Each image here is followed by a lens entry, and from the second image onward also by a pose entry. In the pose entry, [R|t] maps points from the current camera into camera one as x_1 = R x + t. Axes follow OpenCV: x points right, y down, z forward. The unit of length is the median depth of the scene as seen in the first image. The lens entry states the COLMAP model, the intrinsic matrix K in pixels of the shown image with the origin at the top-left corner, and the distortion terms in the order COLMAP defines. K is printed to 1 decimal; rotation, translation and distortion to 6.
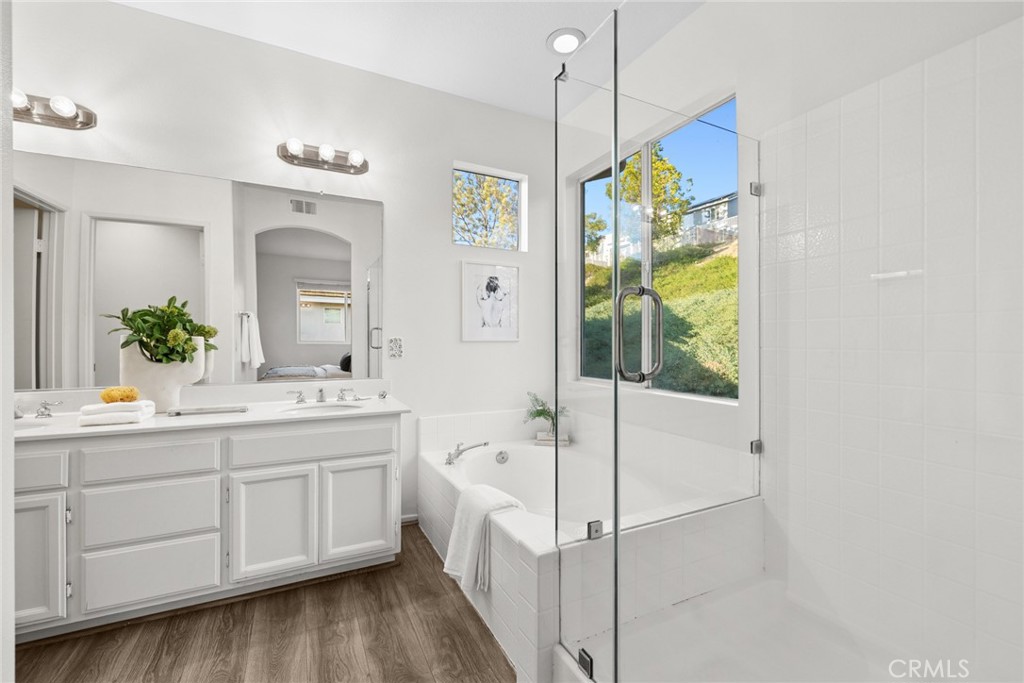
lens RADIAL K [[429.5, 0, 510.5], [0, 429.5, 340.7], [0, 0, 1]] dist [-0.003134, -0.000164]
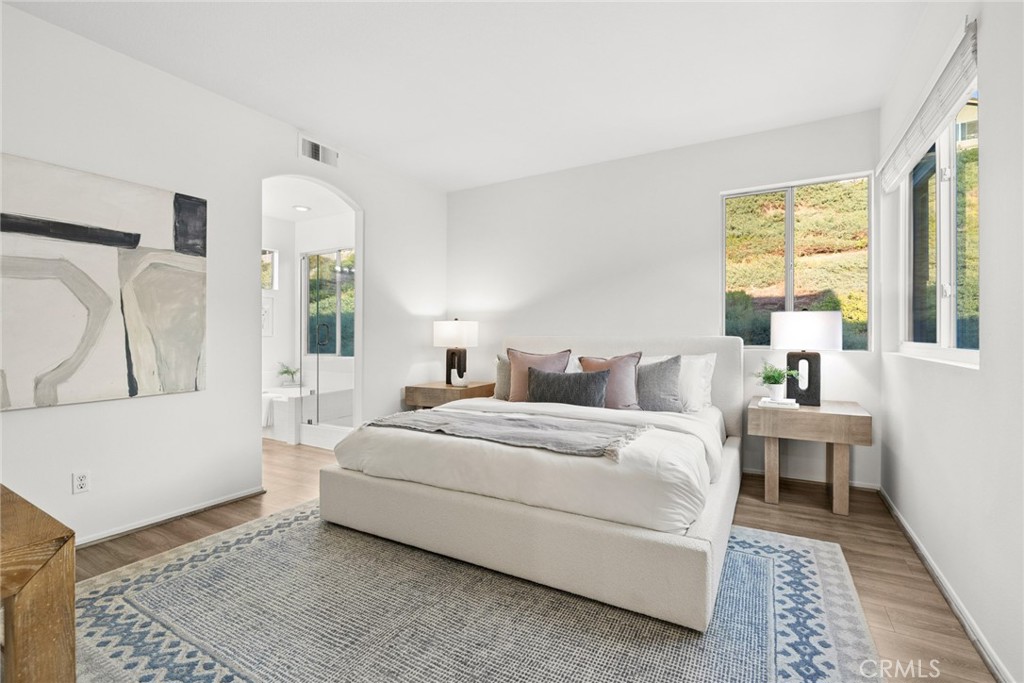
lens RADIAL K [[463.3, 0, 509.8], [0, 463.3, 332.1], [0, 0, 1]] dist [-0.003157, -0.000165]
pose [[0.836427, 0.003947, 0.548064, -0.335139], [-0.000872, 0.999982, -0.005871, -0.008593], [-0.548077, 0.004433, 0.836416, -1.925825]]
